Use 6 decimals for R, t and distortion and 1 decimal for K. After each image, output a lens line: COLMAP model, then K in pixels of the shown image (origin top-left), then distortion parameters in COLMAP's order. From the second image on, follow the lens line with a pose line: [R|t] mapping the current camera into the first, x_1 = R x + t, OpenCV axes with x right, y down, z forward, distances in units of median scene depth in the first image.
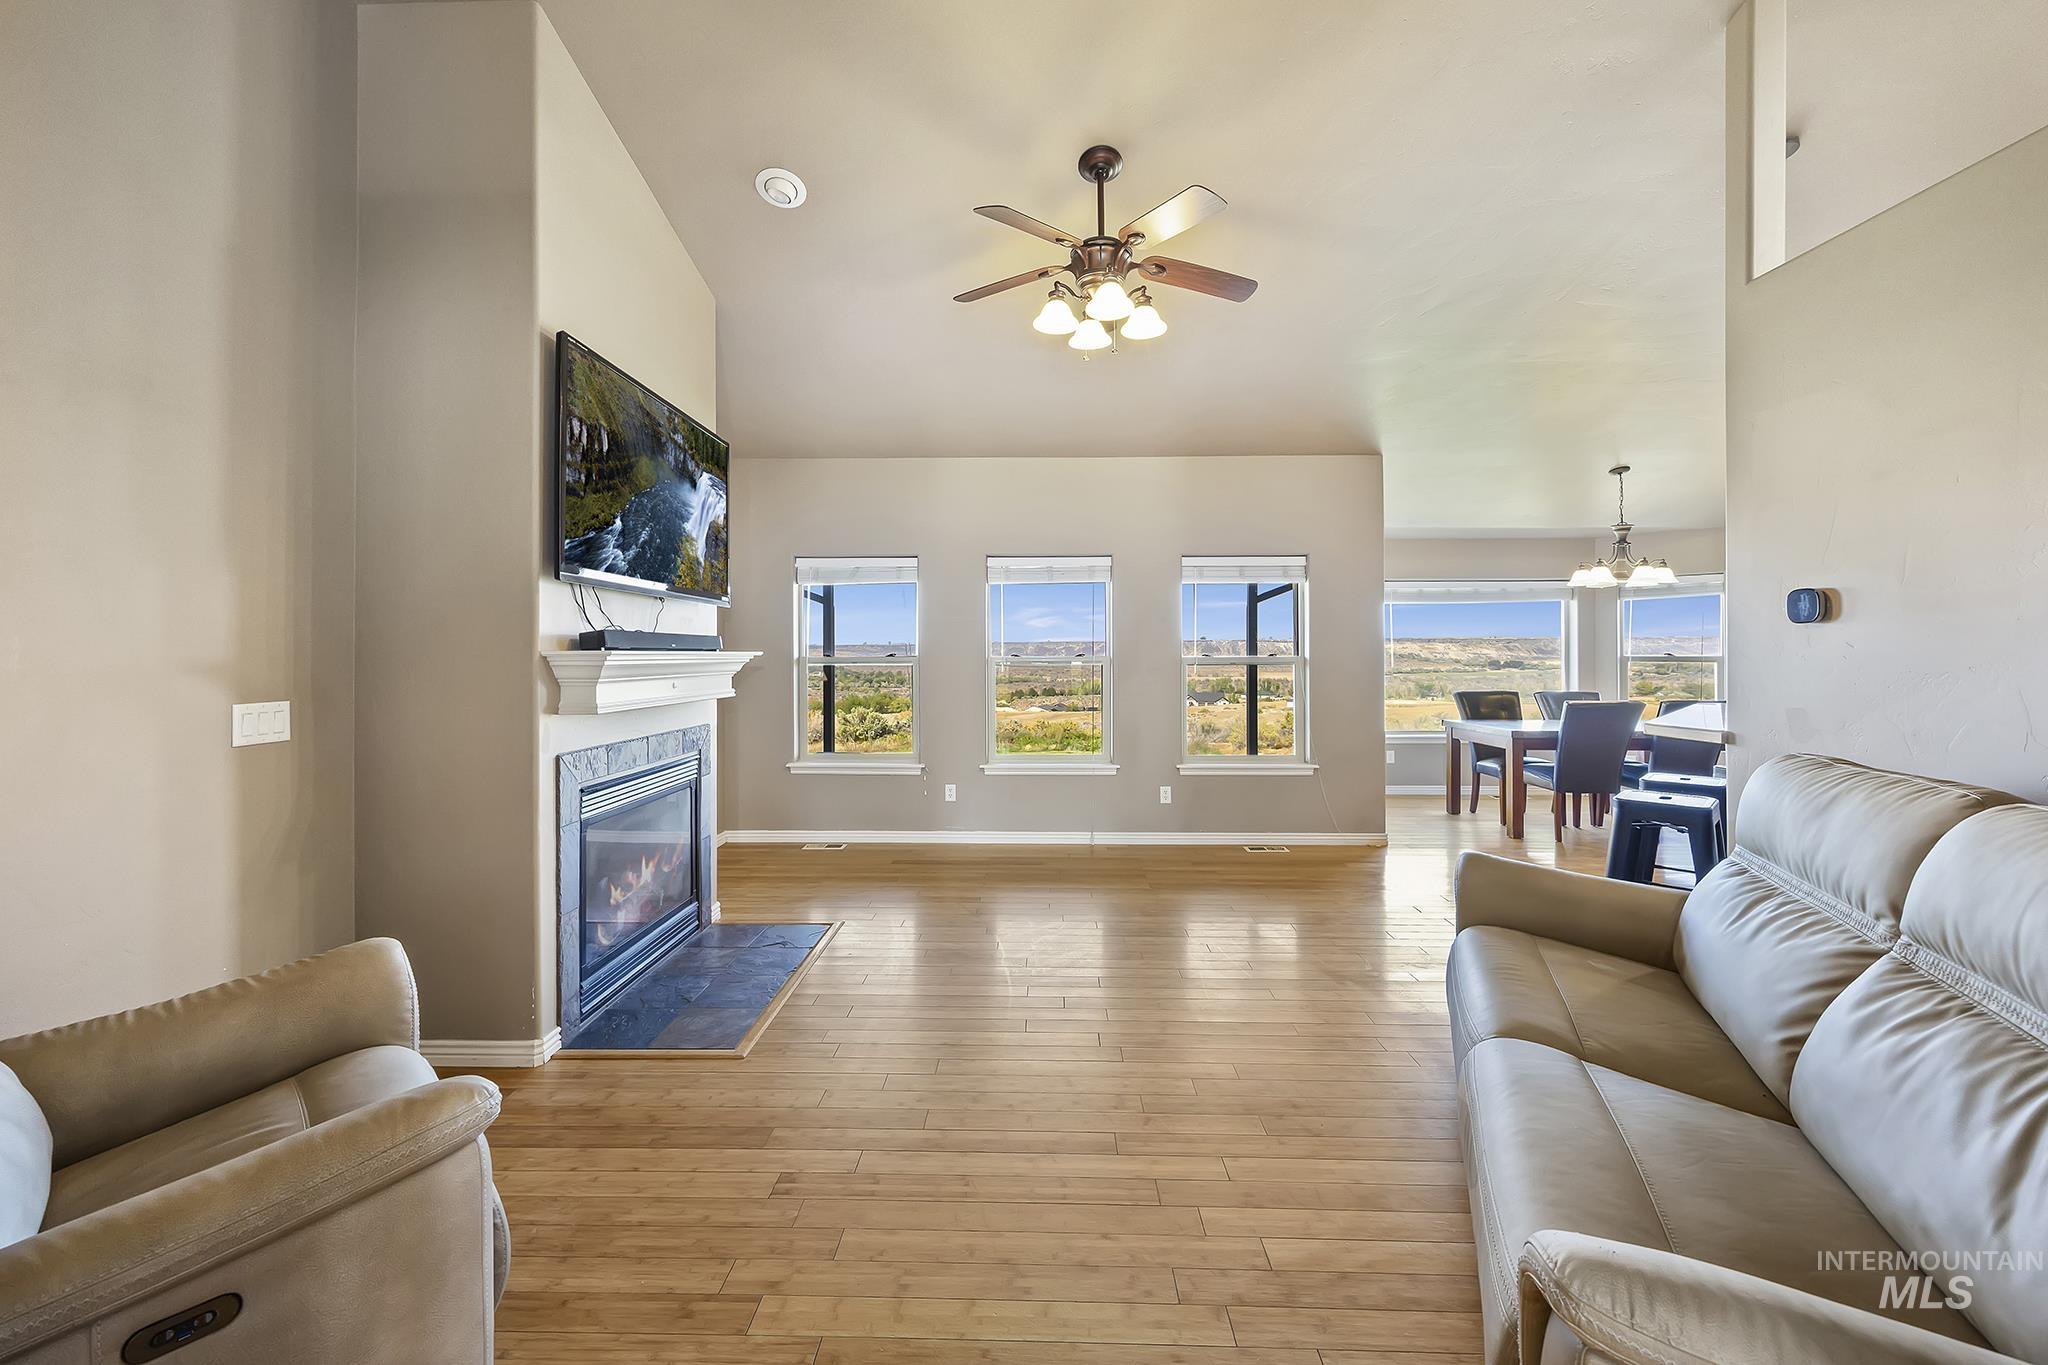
lens RADIAL K [[807.9, 0, 1027.8], [0, 807.9, 648.6], [0, 0, 1]] dist [0.006820, -0.000054]
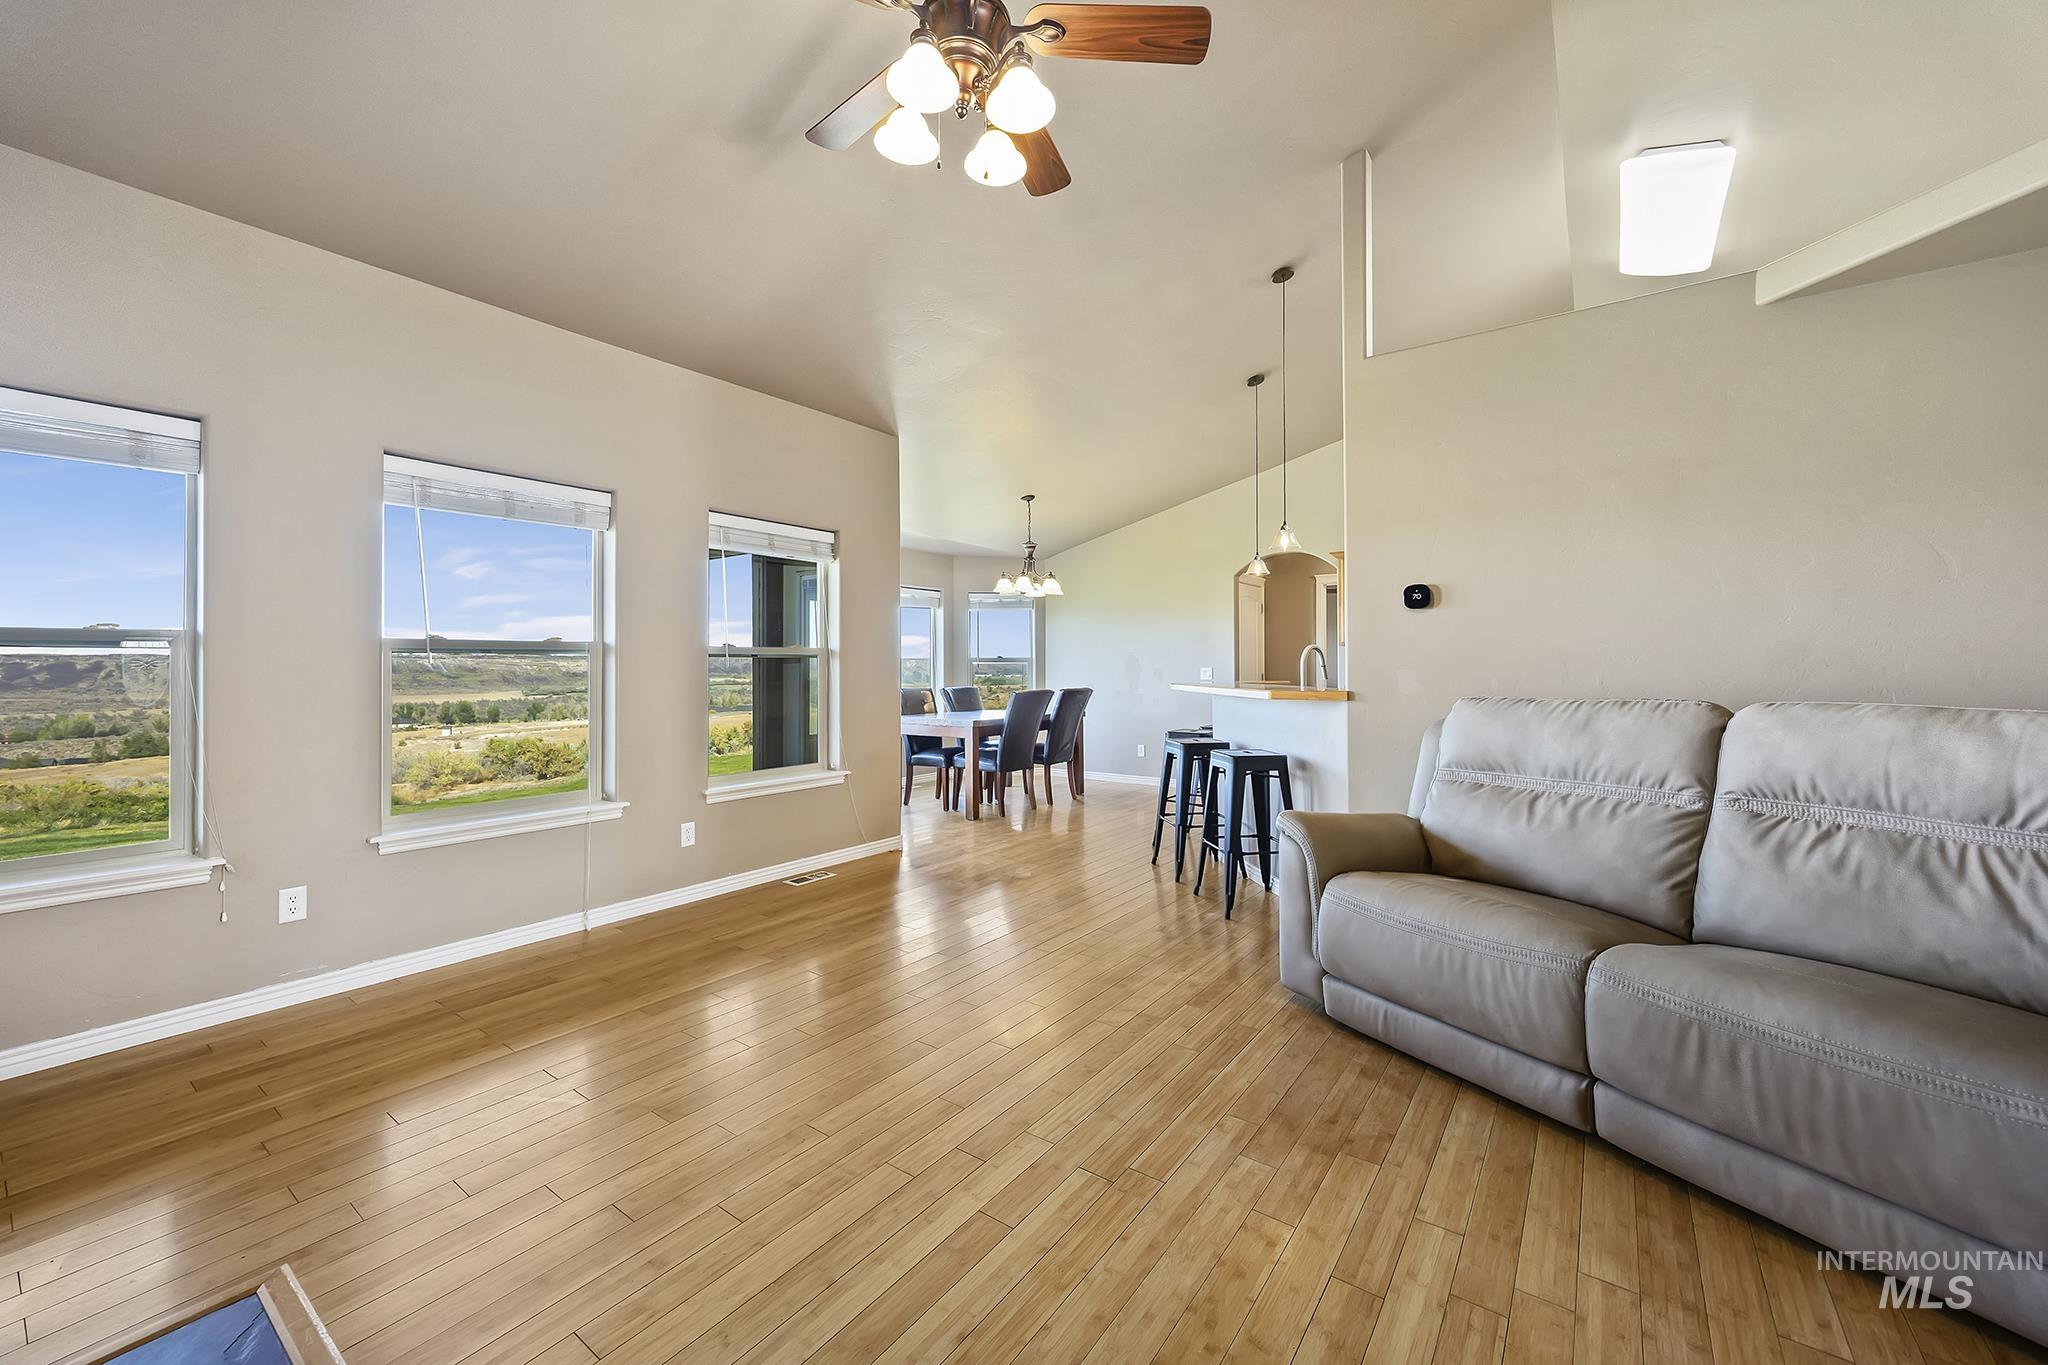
lens RADIAL K [[807.9, 0, 1027.8], [0, 807.9, 648.6], [0, 0, 1]] dist [0.006820, -0.000054]
pose [[0.568327, 0.018905, 0.822586, -0.486070], [0.000516, 0.999728, -0.023332, 0.059584], [-0.822803, 0.013685, 0.568162, 0.635501]]
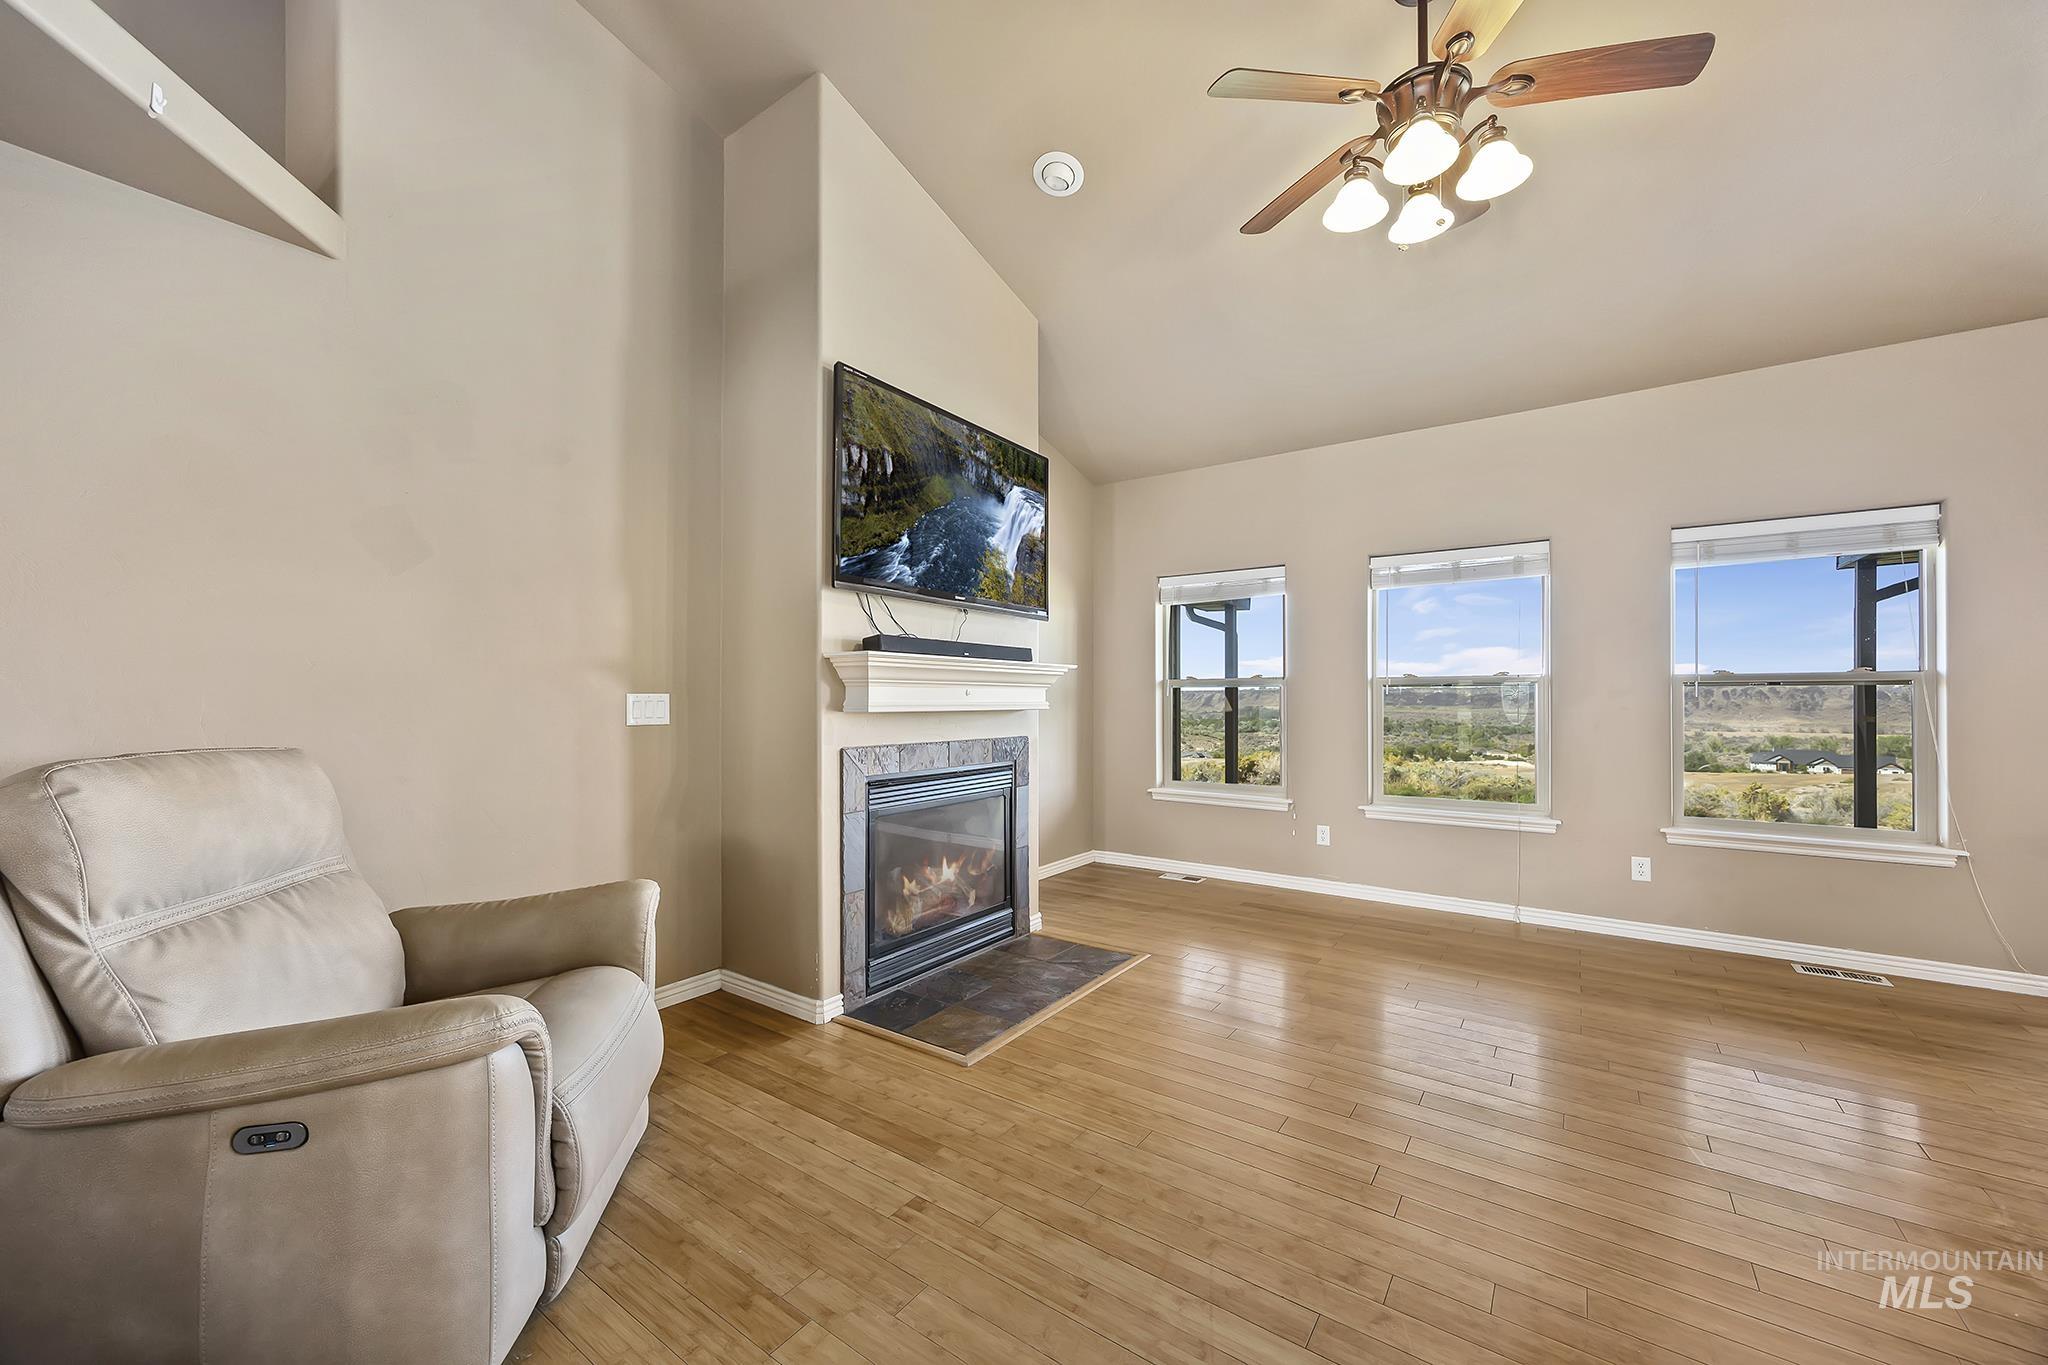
lens RADIAL K [[789.5, 0, 1024.0], [0, 789.5, 682.5], [0, 0, 1]] dist [0.008241, 0.000117]
pose [[0.822957, -0.010616, -0.568004, 0.233201], [0.001120, 0.999854, -0.017065, 0.056745], [0.568102, 0.013407, 0.822849, 0.235164]]
